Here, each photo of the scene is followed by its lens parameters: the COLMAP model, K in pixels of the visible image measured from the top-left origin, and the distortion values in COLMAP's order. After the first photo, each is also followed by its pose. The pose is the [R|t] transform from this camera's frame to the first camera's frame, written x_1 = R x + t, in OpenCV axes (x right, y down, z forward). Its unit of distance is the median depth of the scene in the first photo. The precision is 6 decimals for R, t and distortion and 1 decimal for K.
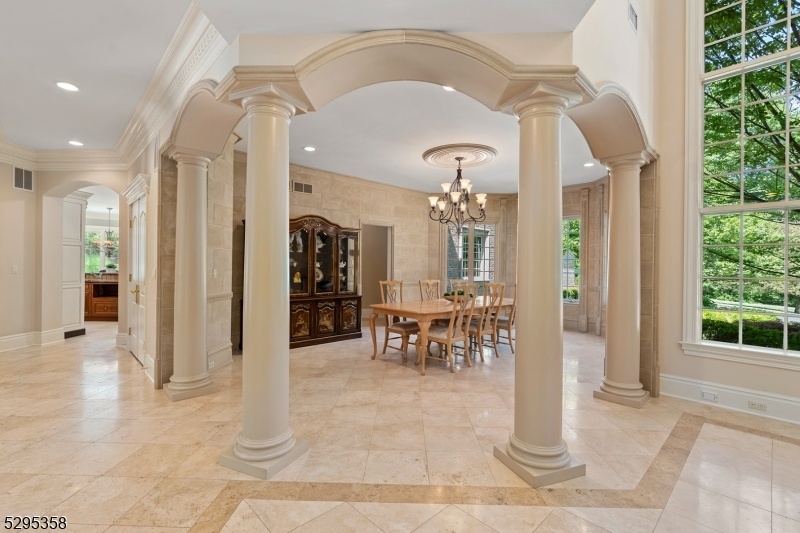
lens RADIAL K [[357.4, 0, 400.0], [0, 357.4, 266.5], [0, 0, 1]] dist [-0.005118, -0.000444]
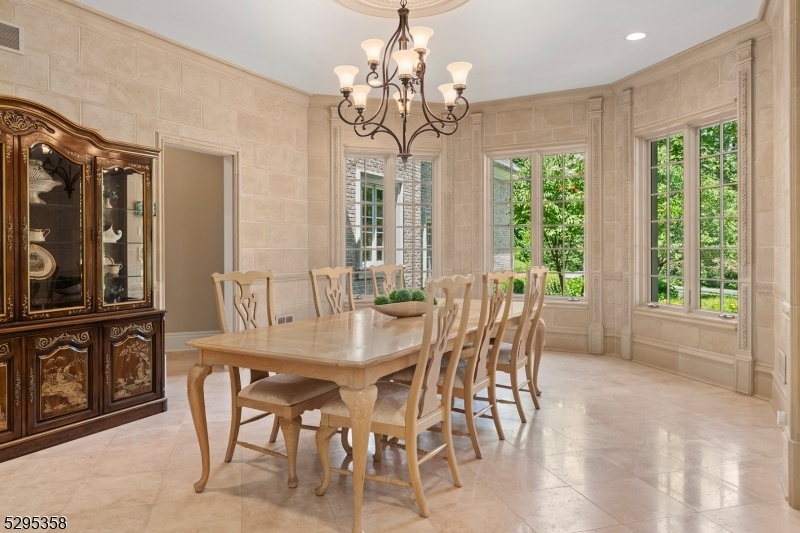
lens RADIAL K [[538.9, 0, 399.5], [0, 538.9, 245.2], [0, 0, 1]] dist [-0.000228, -0.001687]
pose [[0.954820, -0.016029, 0.296754, -0.031758], [0.018478, 0.999814, -0.005448, 0.014773], [-0.296611, 0.010685, 0.954939, 0.326231]]
